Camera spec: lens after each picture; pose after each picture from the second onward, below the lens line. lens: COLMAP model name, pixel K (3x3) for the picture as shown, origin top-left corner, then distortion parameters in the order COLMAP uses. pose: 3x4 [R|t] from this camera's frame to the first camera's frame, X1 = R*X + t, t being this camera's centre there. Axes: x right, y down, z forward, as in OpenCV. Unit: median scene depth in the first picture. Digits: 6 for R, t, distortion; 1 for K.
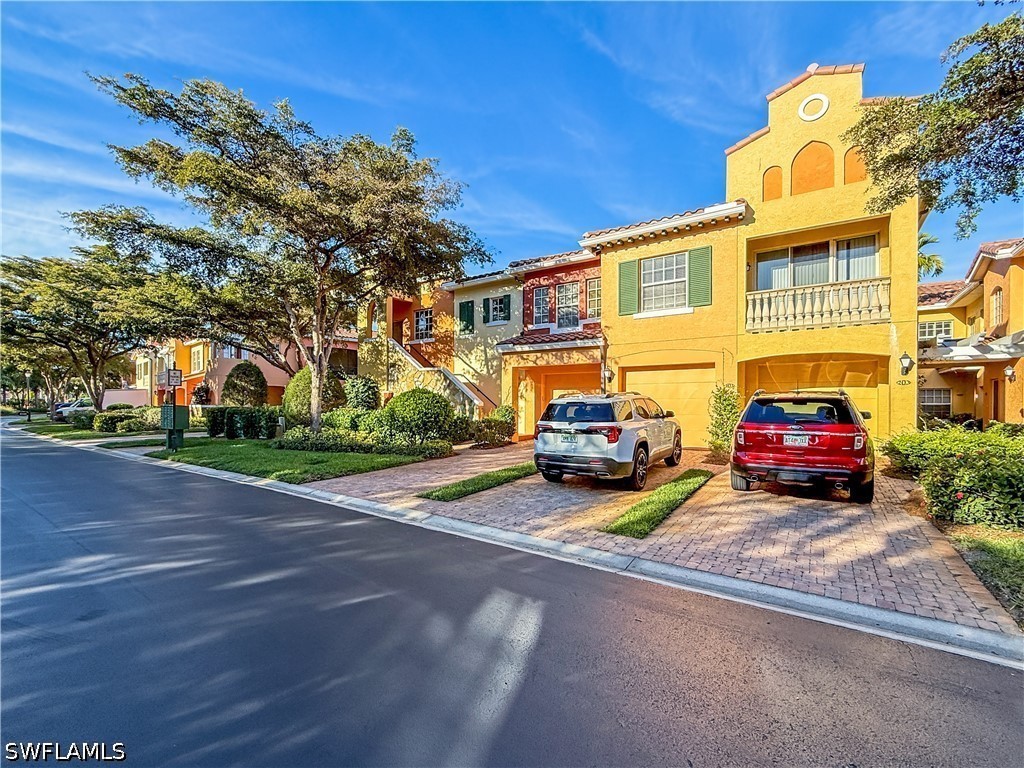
lens RADIAL K [[416.8, 0, 511.9], [0, 416.8, 394.2], [0, 0, 1]] dist [-0.002334, -0.000463]
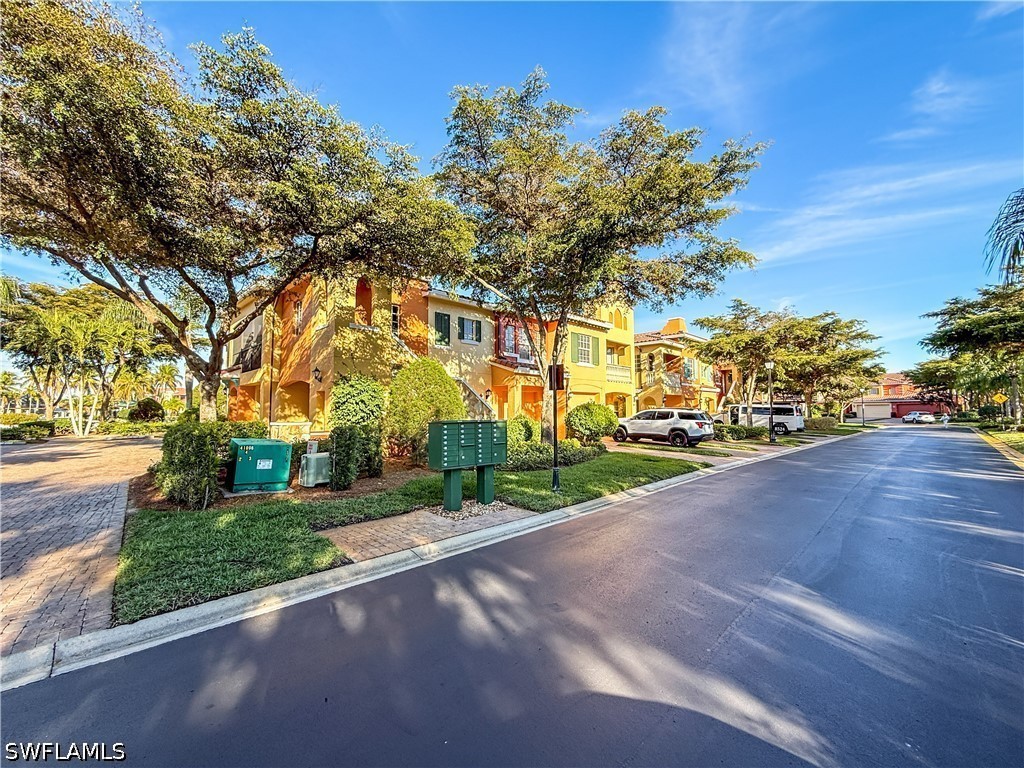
lens RADIAL K [[416.8, 0, 510.6], [0, 416.8, 383.3], [0, 0, 1]] dist [-0.002334, -0.000463]
pose [[0.206873, 0.073786, 0.975581, -1.059344], [-0.001951, 0.997181, -0.075006, 0.023130], [-0.978366, 0.013613, 0.206434, 0.635635]]
